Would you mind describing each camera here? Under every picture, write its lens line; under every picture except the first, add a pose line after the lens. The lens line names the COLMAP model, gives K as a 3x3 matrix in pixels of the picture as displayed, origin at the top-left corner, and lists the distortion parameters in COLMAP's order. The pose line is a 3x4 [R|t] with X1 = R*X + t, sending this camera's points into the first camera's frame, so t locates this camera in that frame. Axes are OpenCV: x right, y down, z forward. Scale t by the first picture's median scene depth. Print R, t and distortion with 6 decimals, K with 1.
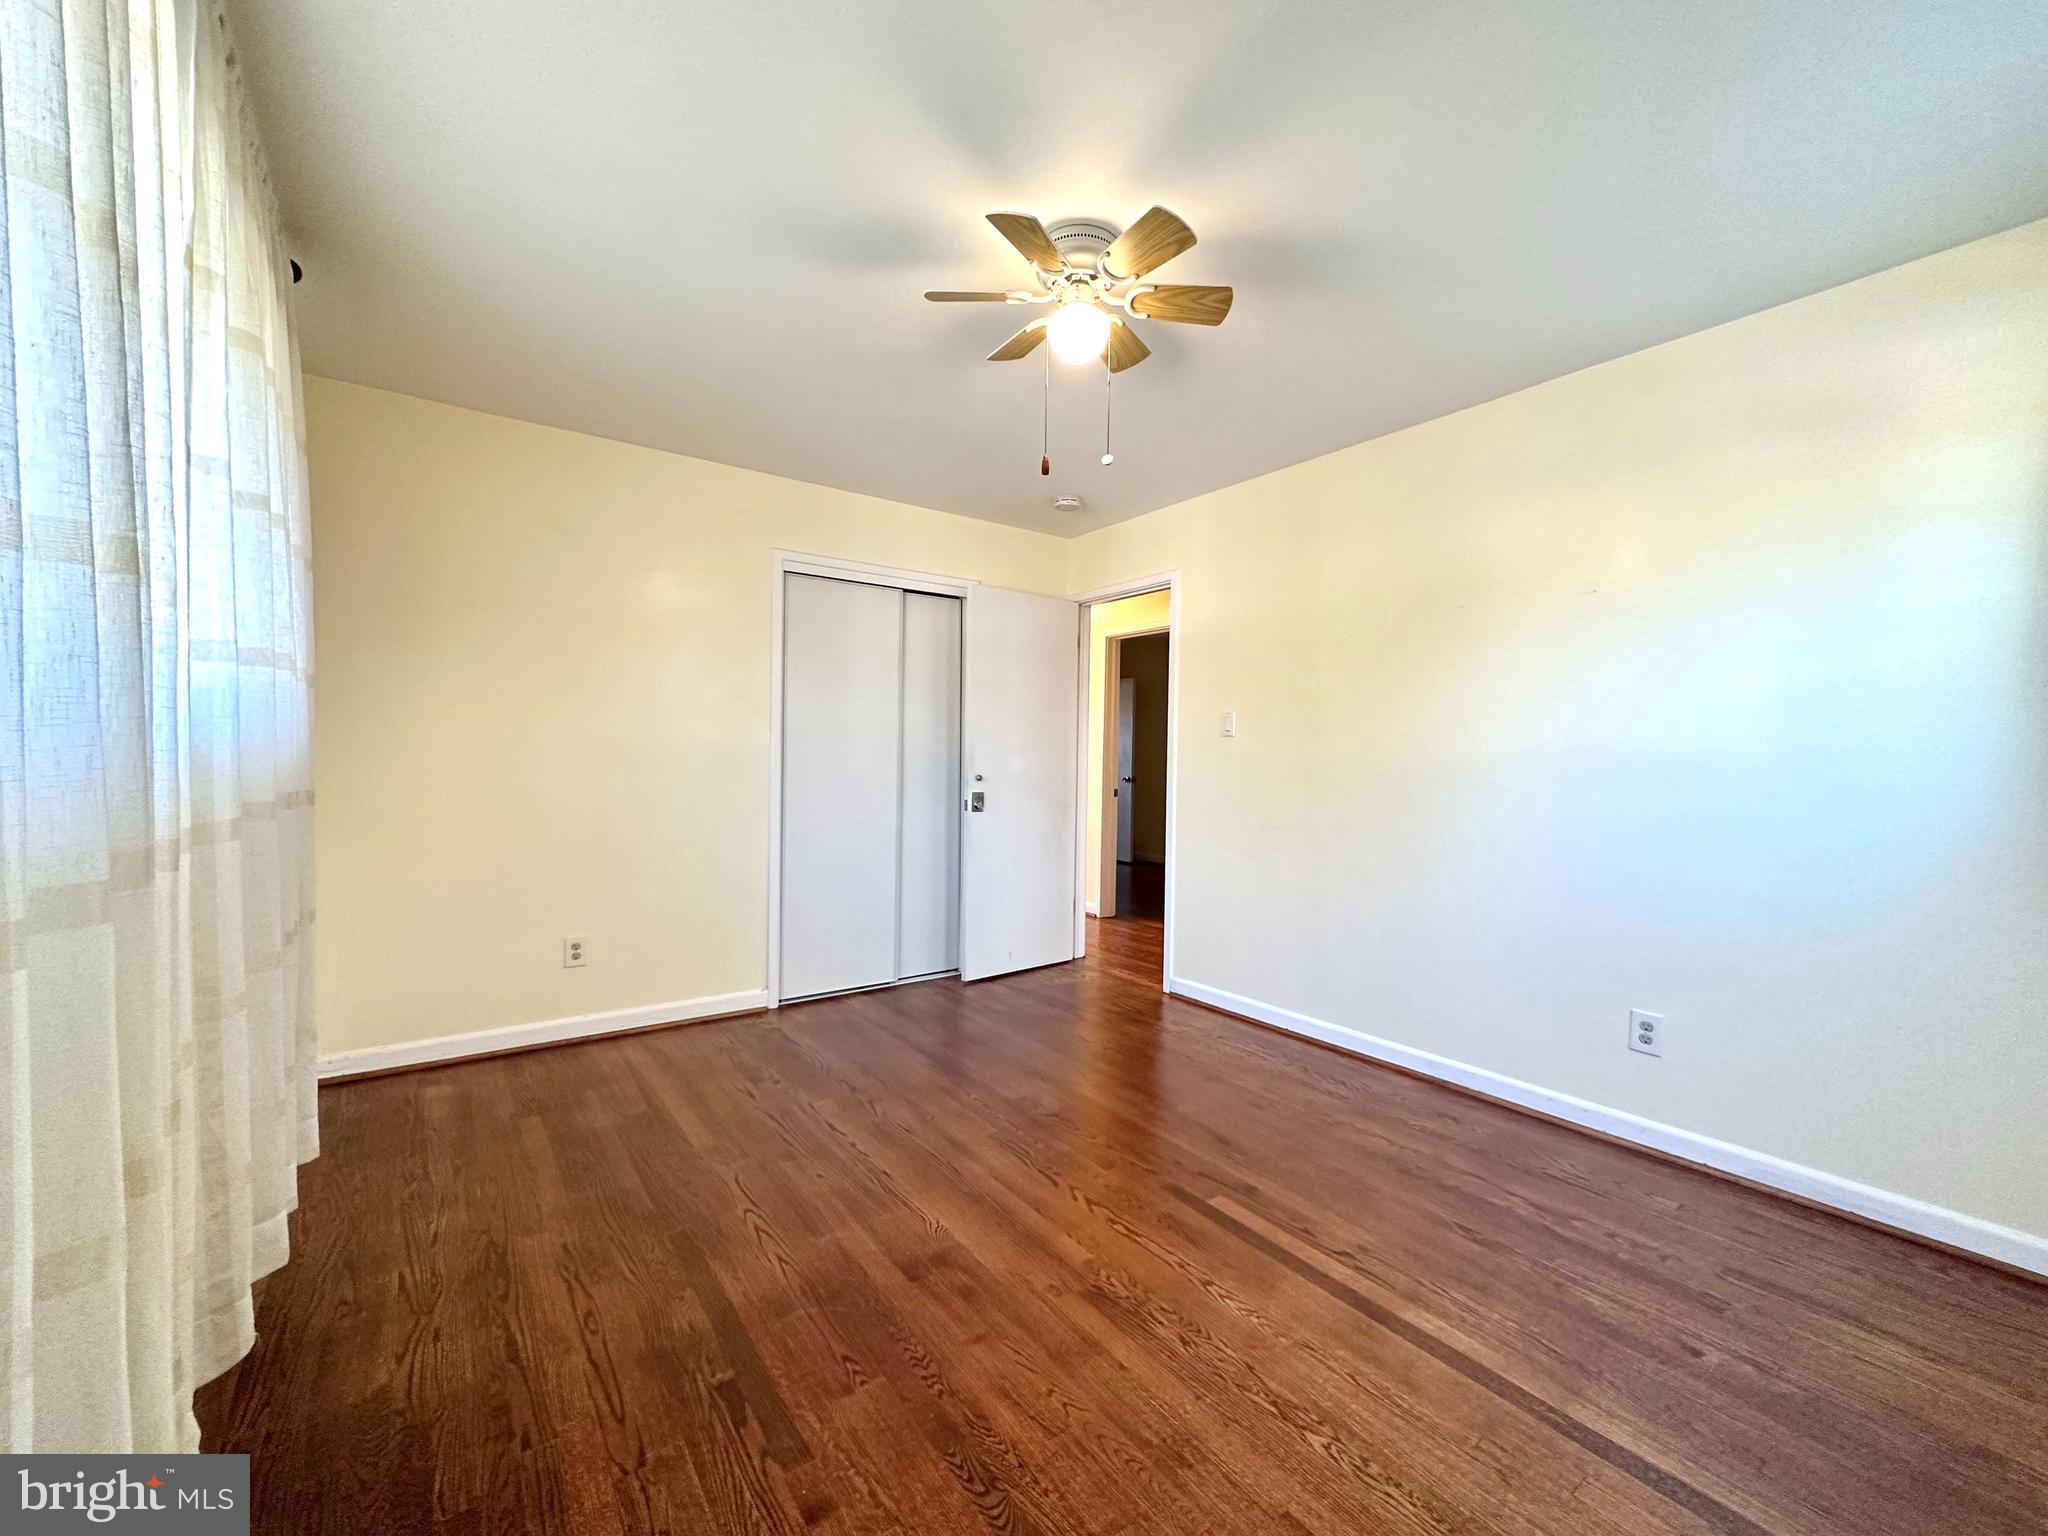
lens RADIAL K [[815.4, 0, 1014.9], [0, 815.4, 779.8], [0, 0, 1]] dist [-0.001680, 0.000522]
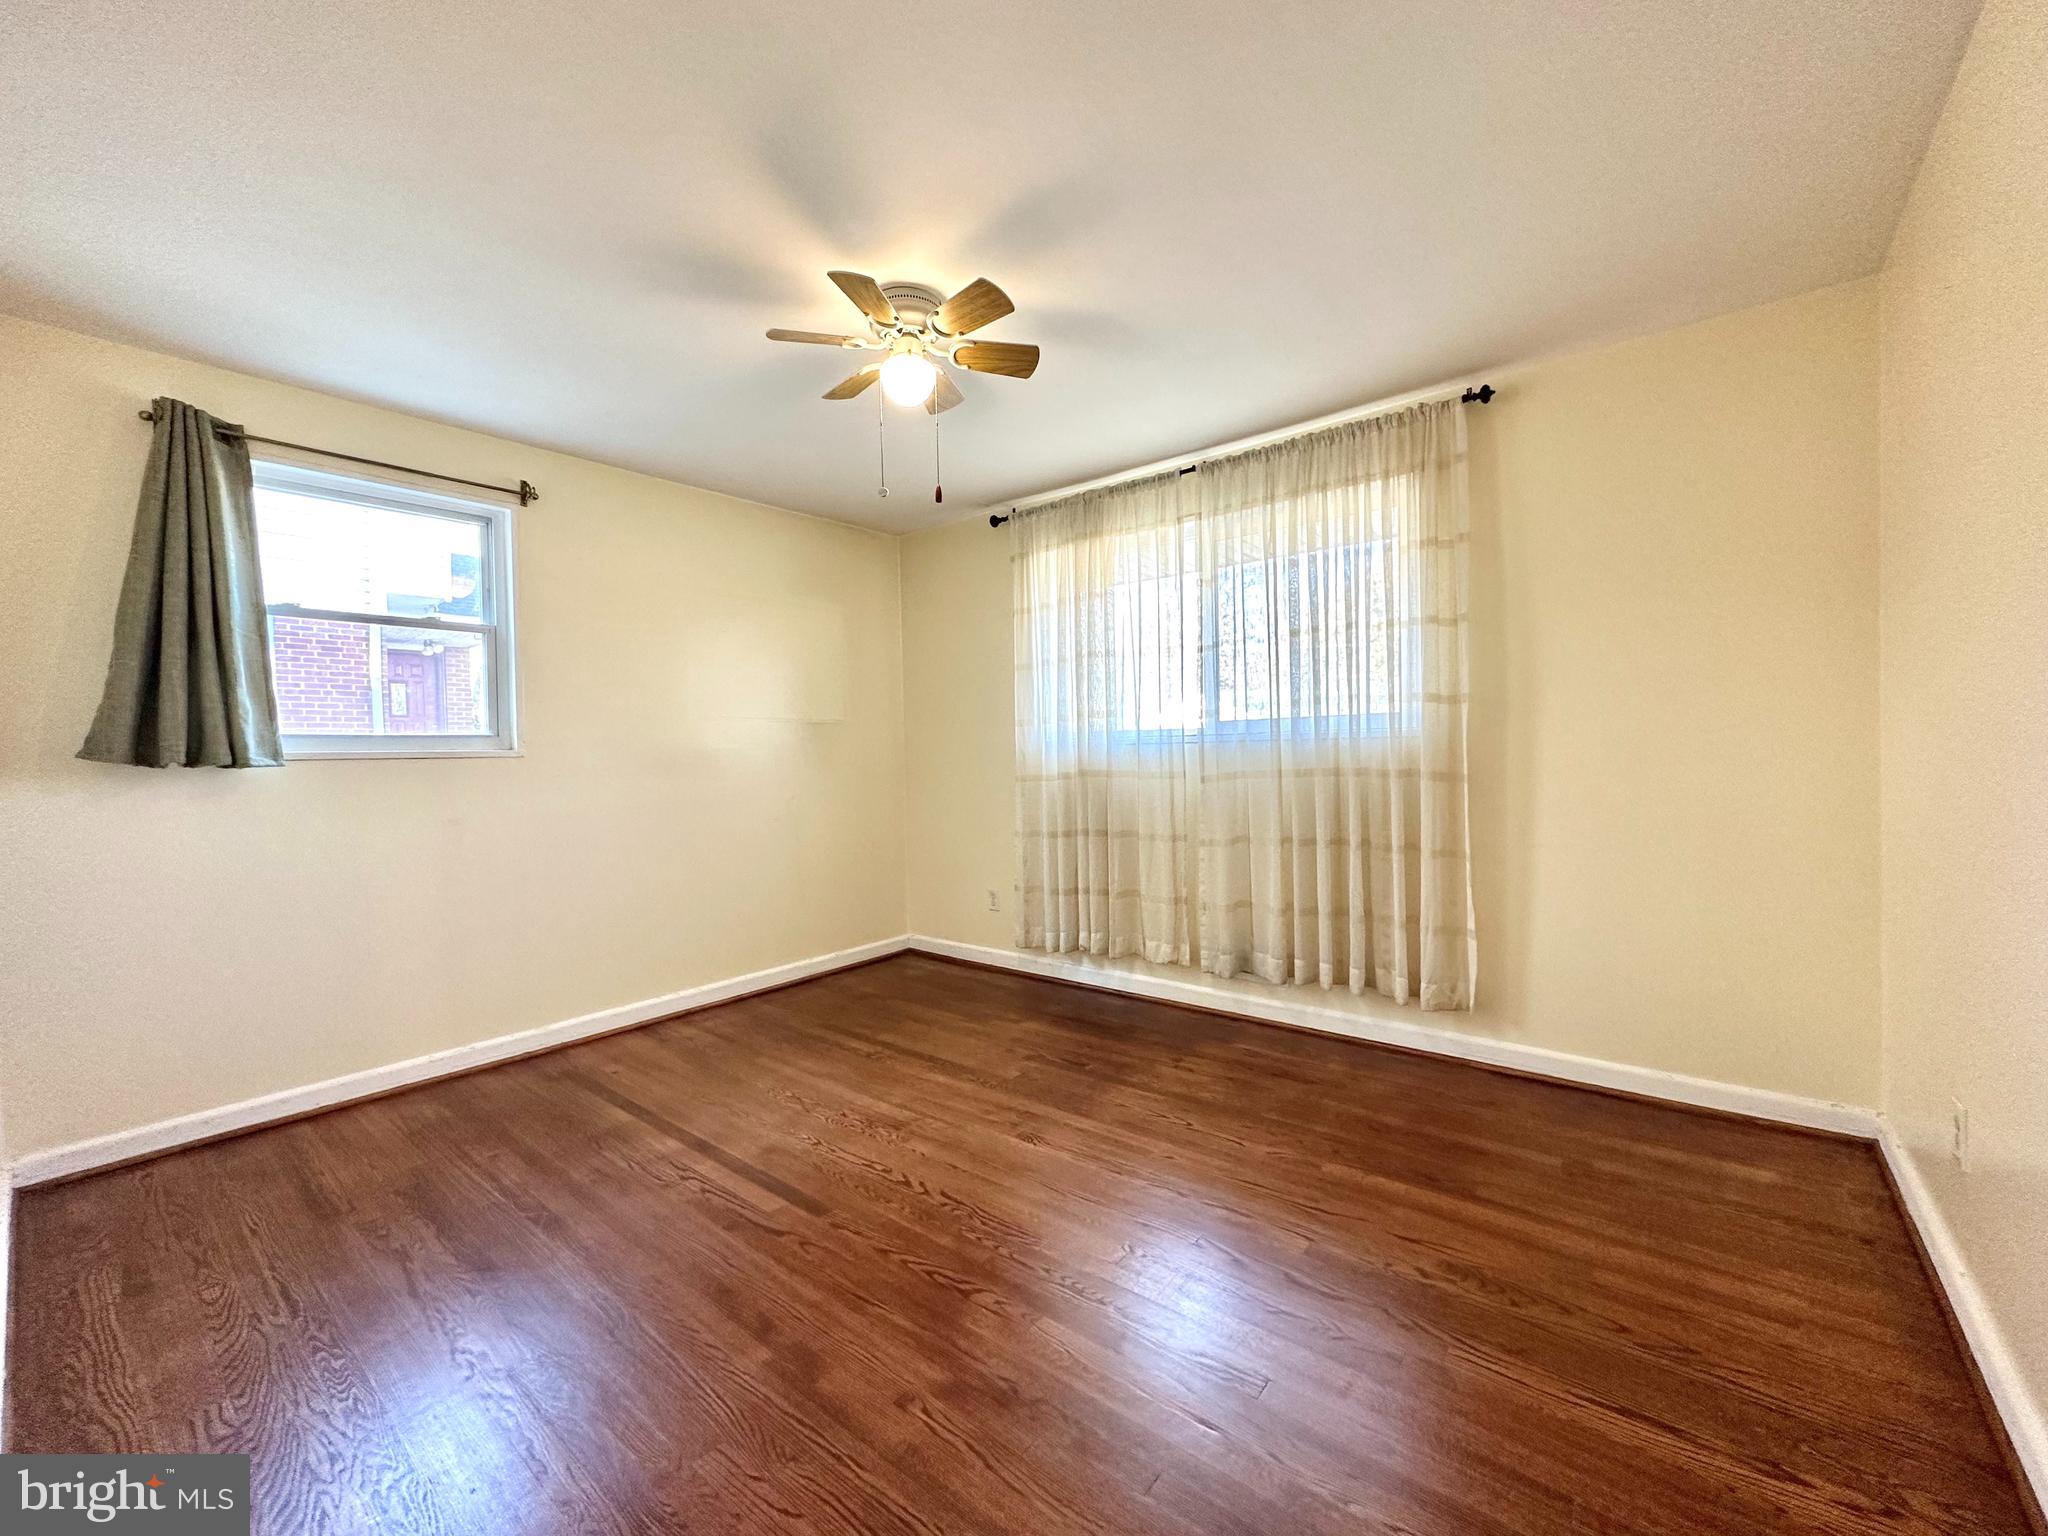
lens RADIAL K [[815.4, 0, 1020.9], [0, 815.4, 767.6], [0, 0, 1]] dist [-0.001680, 0.000522]
pose [[-0.966682, 0.015299, -0.255521, 0.181658], [0.003798, 0.998960, 0.045440, -0.048017], [0.255951, 0.042956, -0.965735, 1.759145]]
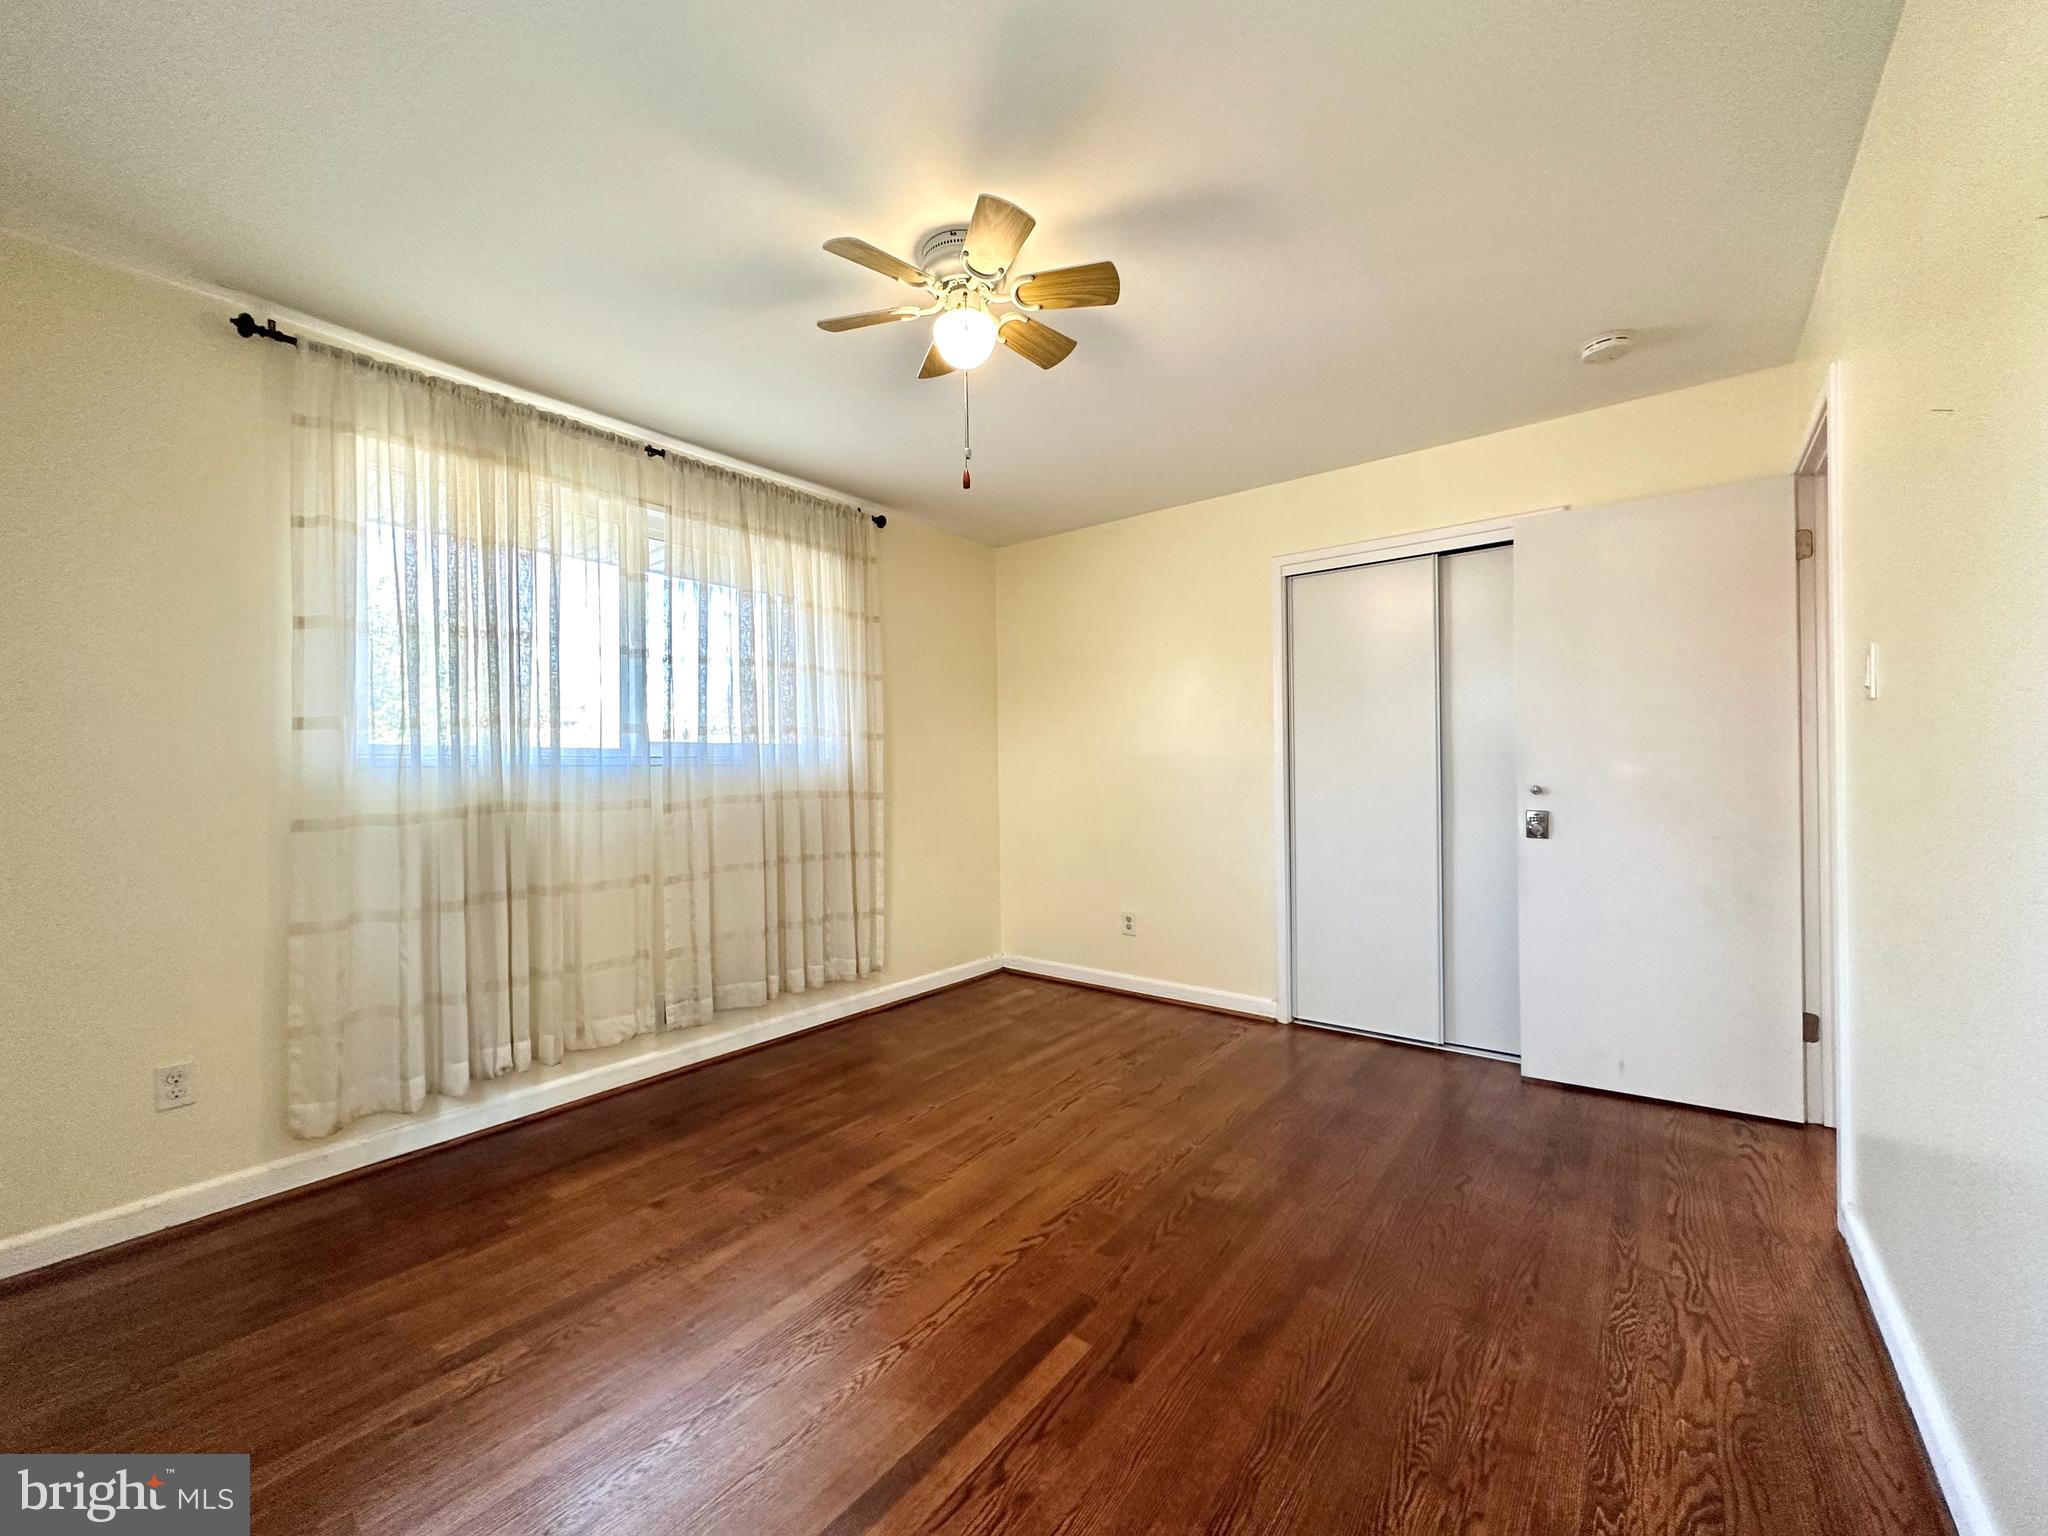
lens RADIAL K [[815.4, 0, 1025.3], [0, 815.4, 768.8], [0, 0, 1]] dist [-0.001680, 0.000522]
pose [[0.278977, -0.016073, -0.960163, 0.854321], [-0.011522, 0.999732, -0.020083, -0.002447], [0.960229, 0.016666, 0.278717, 0.644721]]
